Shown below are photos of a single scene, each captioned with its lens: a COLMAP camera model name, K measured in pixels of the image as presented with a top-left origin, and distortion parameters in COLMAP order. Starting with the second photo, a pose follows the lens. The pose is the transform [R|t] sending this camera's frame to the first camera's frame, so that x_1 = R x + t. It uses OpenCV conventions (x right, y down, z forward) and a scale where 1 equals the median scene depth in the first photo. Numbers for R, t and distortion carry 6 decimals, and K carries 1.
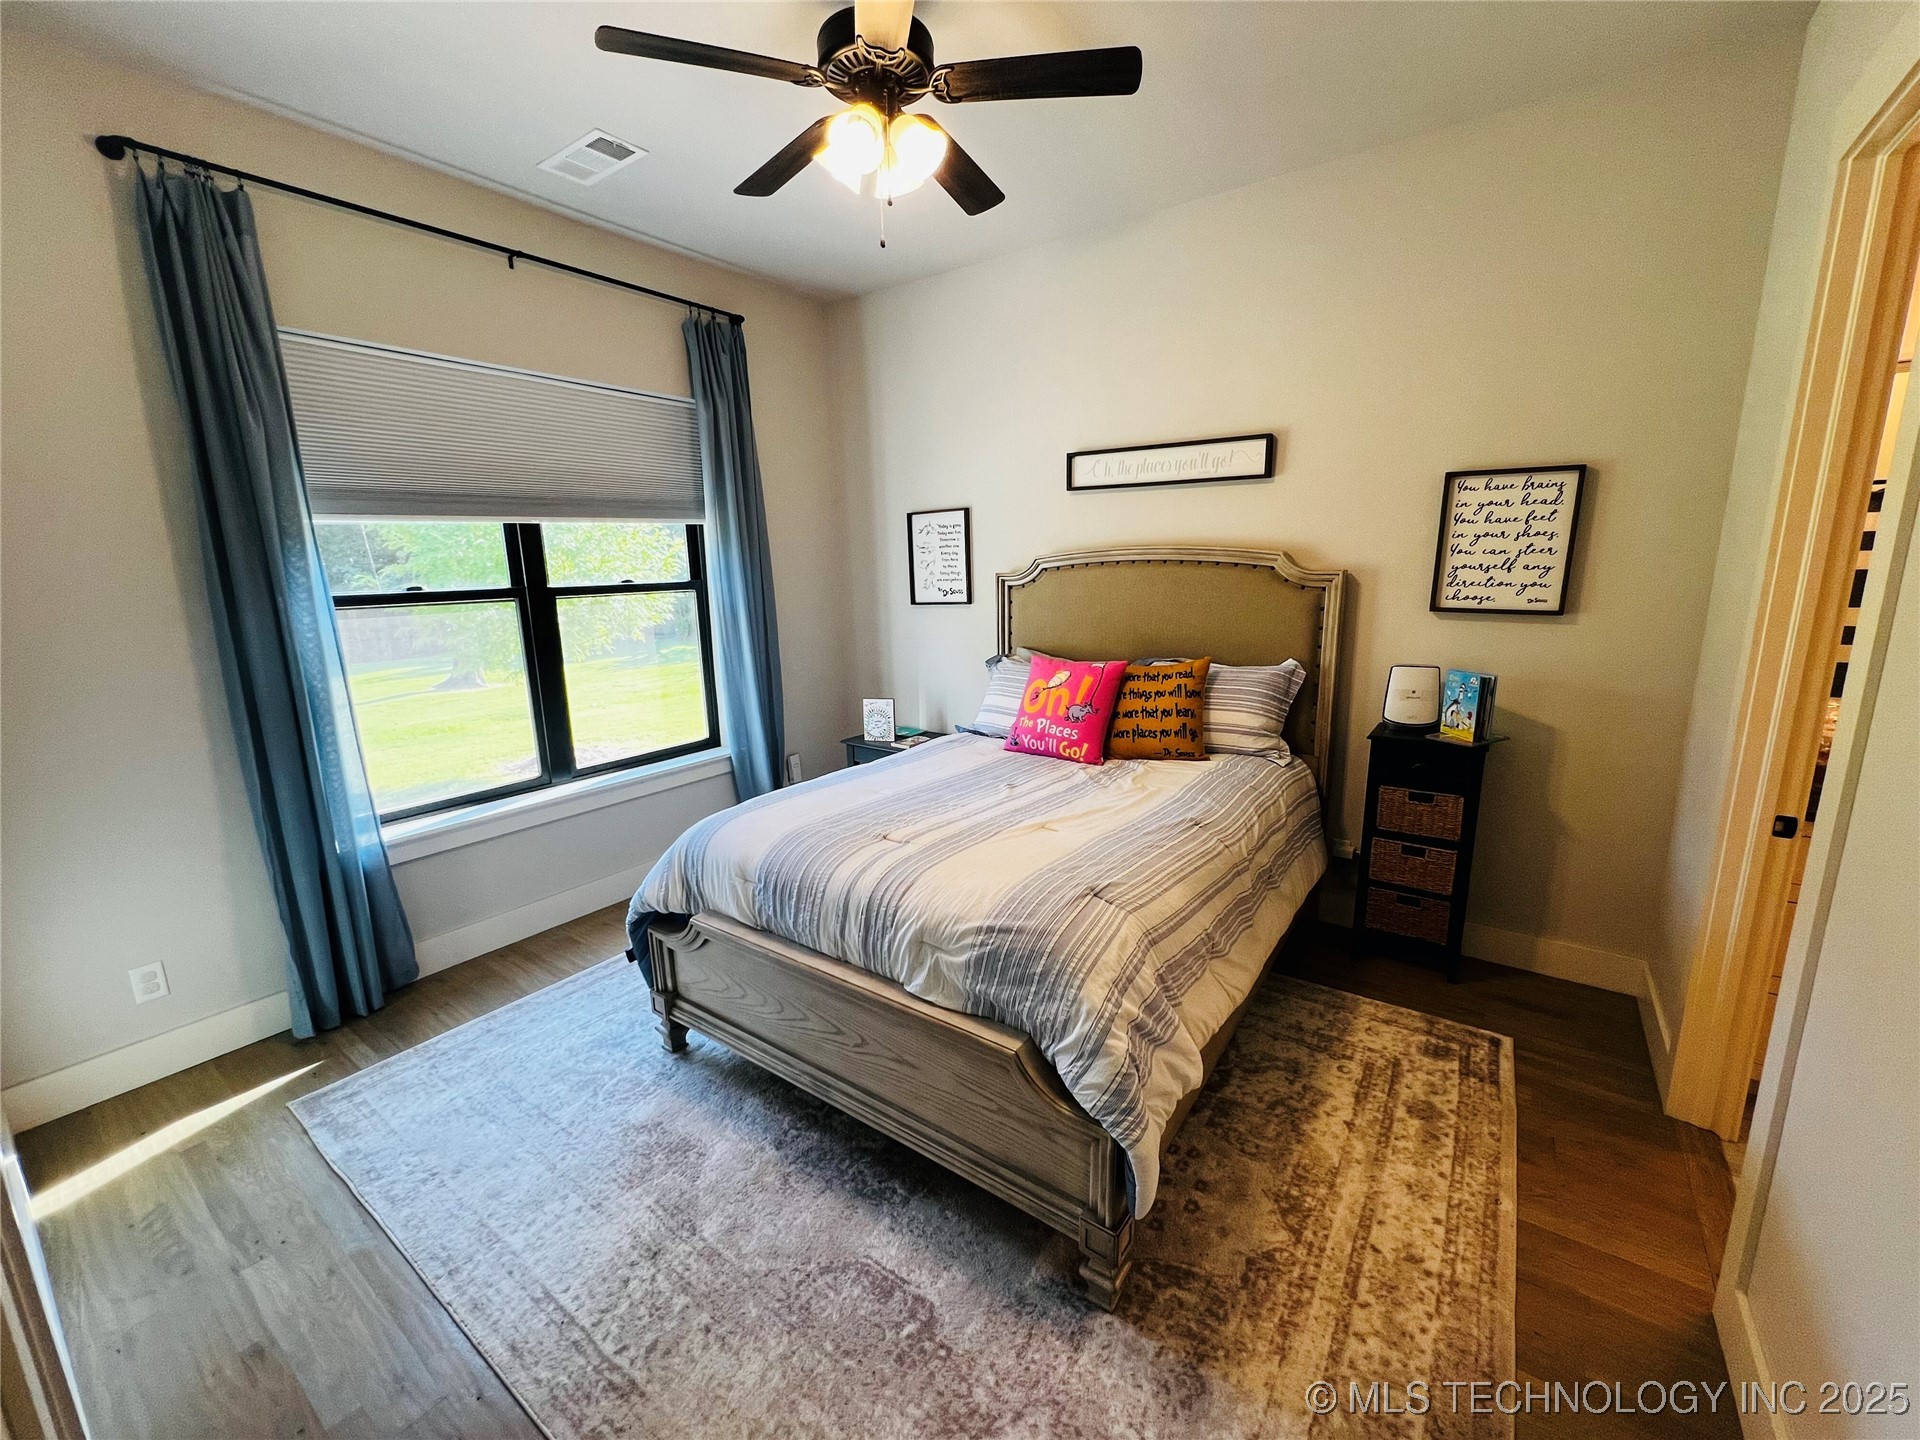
lens RADIAL K [[768.2, 0, 960.3], [0, 768.2, 720.6], [0, 0, 1]] dist [-0.002296, 0.000201]
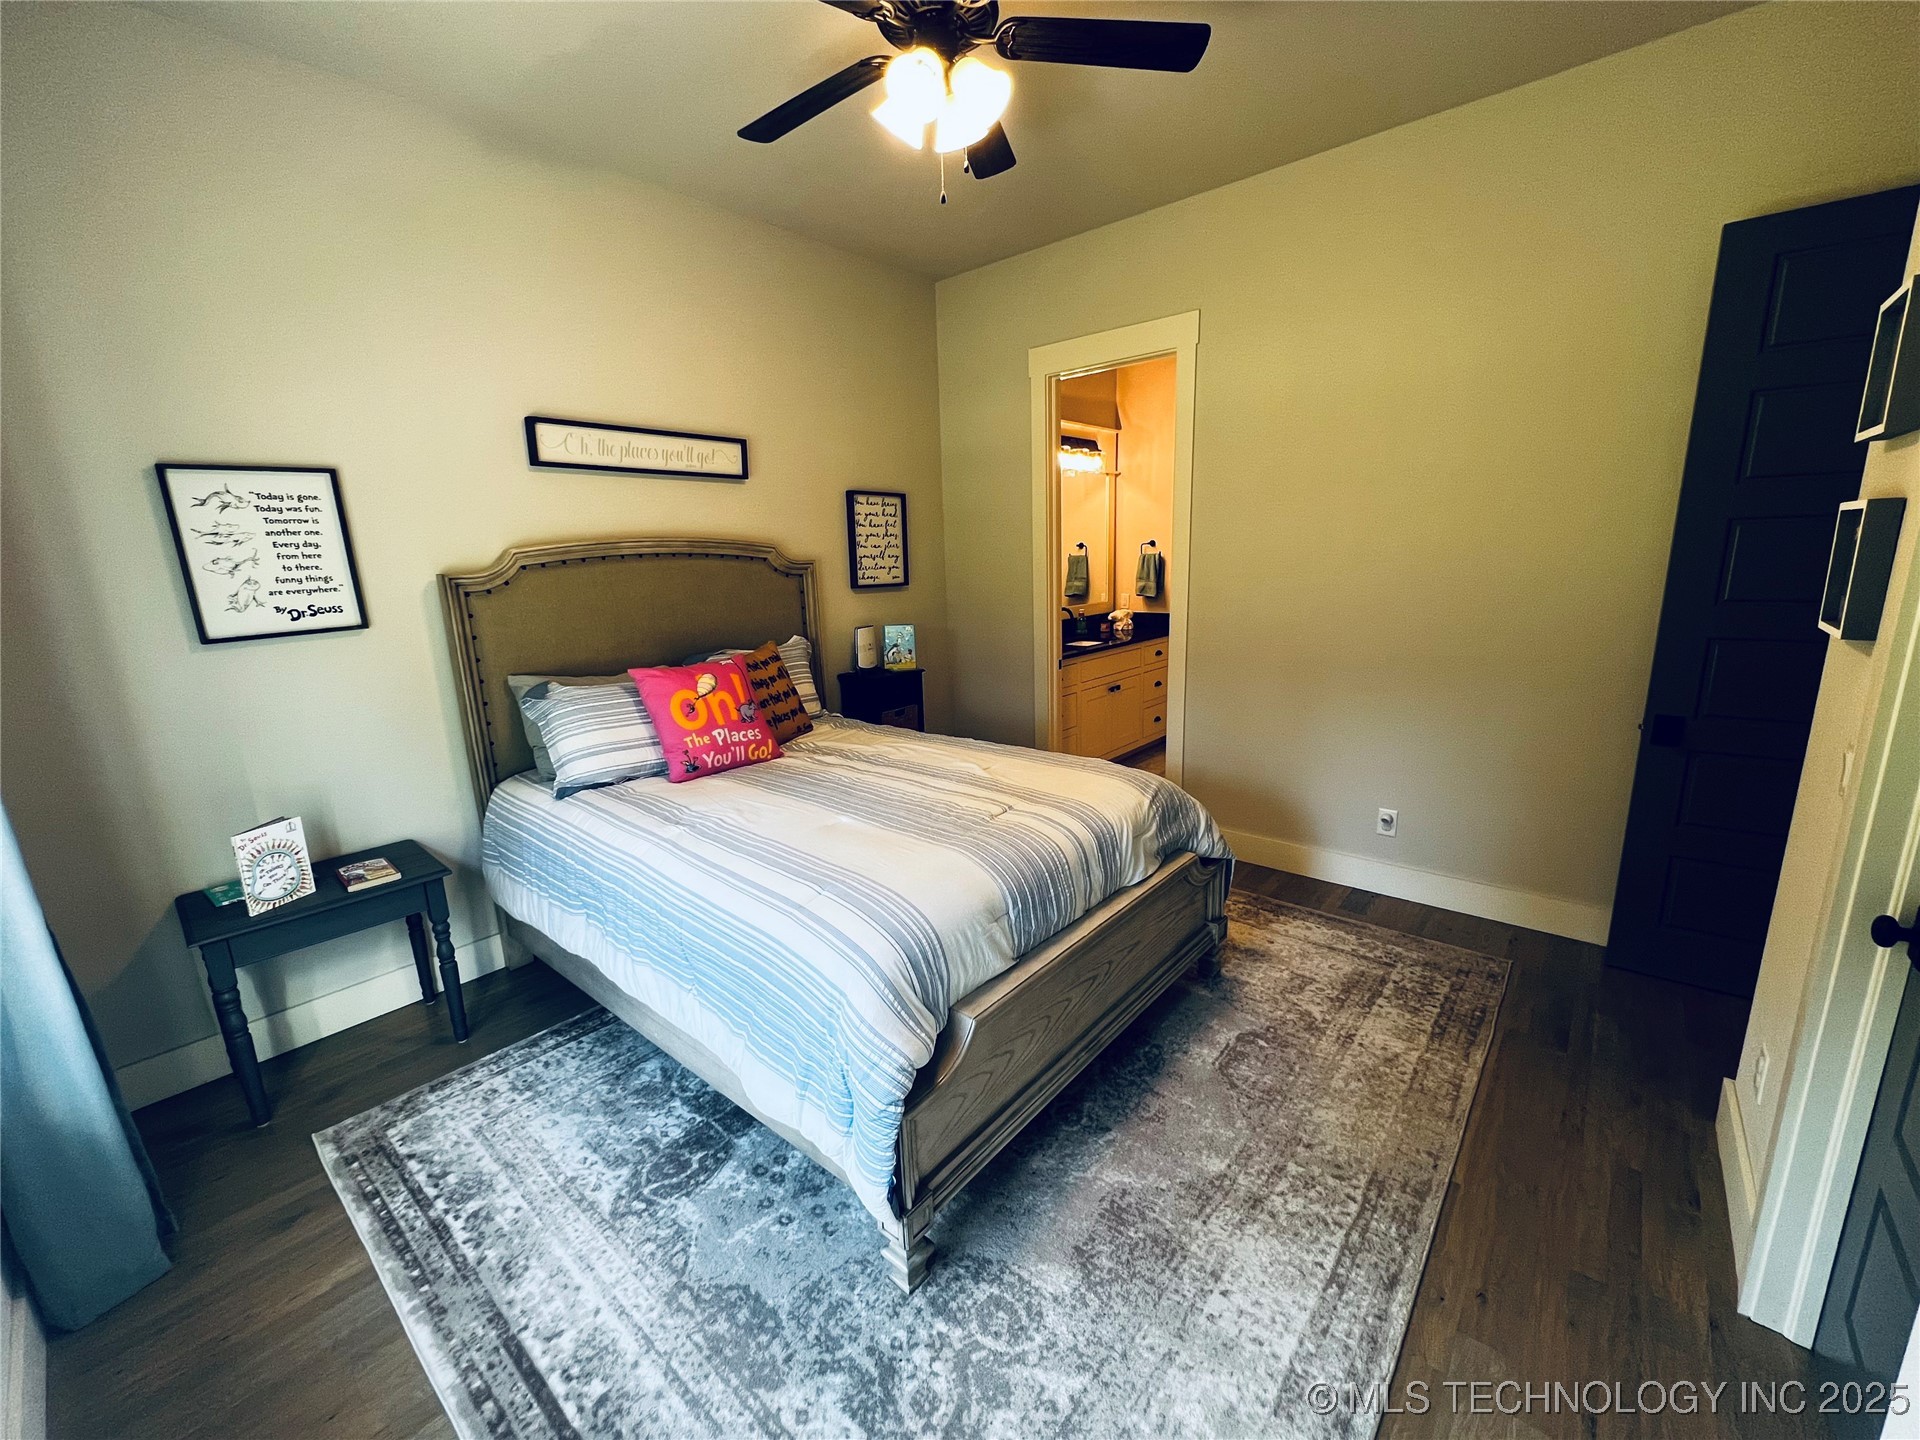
lens RADIAL K [[768.2, 0, 958.9], [0, 768.2, 716.3], [0, 0, 1]] dist [-0.002296, 0.000201]
pose [[0.088815, -0.195324, 0.976709, -0.846014], [0.230308, 0.958039, 0.170647, -0.120992], [-0.969056, 0.209788, 0.130073, 0.723510]]
